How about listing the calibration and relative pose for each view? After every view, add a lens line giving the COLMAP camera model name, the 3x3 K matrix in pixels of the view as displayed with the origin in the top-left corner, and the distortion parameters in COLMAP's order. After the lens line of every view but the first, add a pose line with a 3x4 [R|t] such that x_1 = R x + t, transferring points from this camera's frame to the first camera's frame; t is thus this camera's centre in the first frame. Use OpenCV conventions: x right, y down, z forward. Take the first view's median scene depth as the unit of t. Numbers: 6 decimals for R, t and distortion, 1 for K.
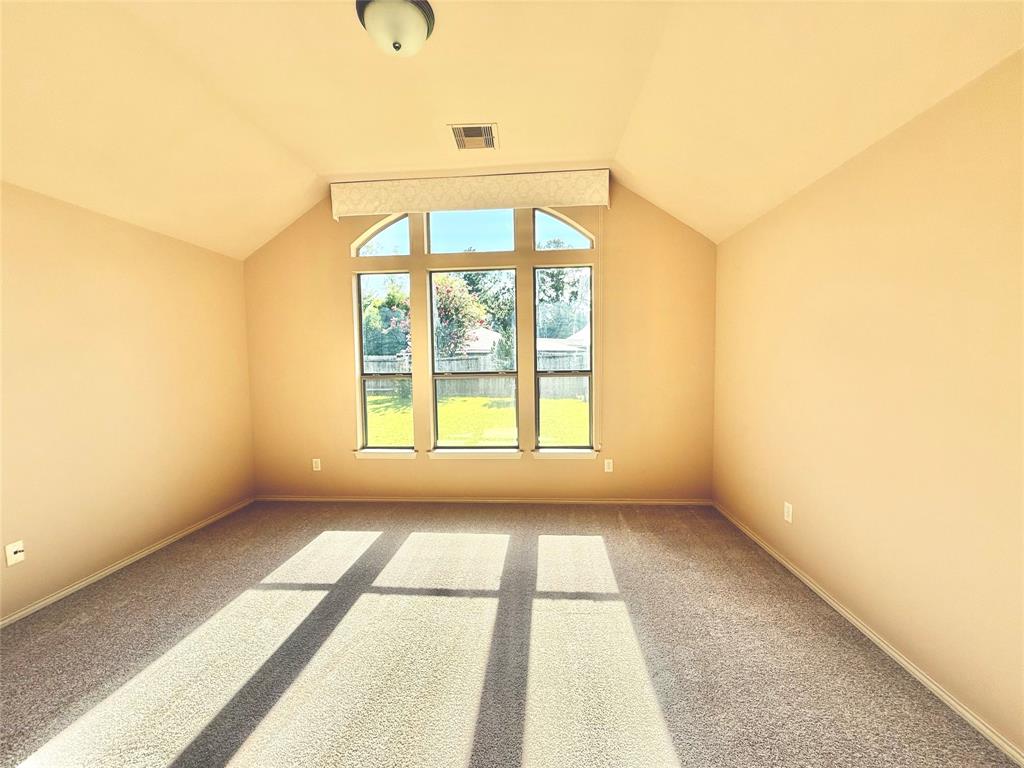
lens RADIAL K [[407.8, 0, 510.9], [0, 407.8, 384.6], [0, 0, 1]] dist [-0.002067, 0.000957]
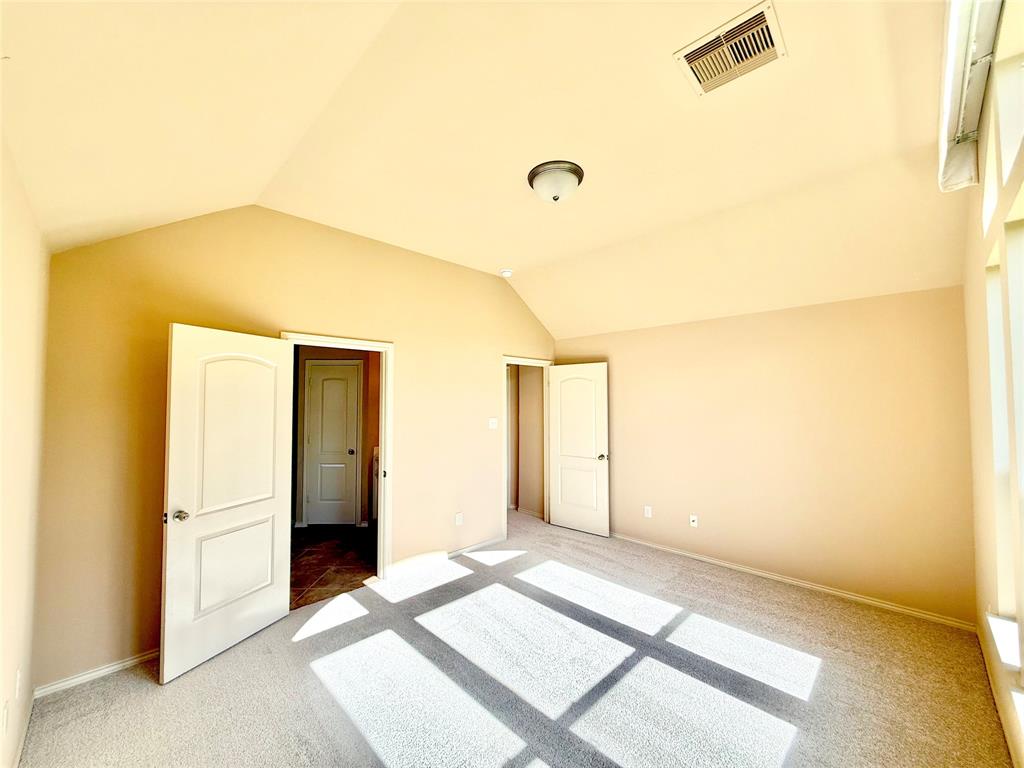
lens RADIAL K [[407.8, 0, 510.9], [0, 407.8, 384.6], [0, 0, 1]] dist [-0.002067, 0.000957]
pose [[-0.653265, -0.010452, -0.757057, 0.437856], [-0.030507, 0.999456, 0.012526, -0.122429], [0.756514, 0.031278, -0.653229, 0.934298]]
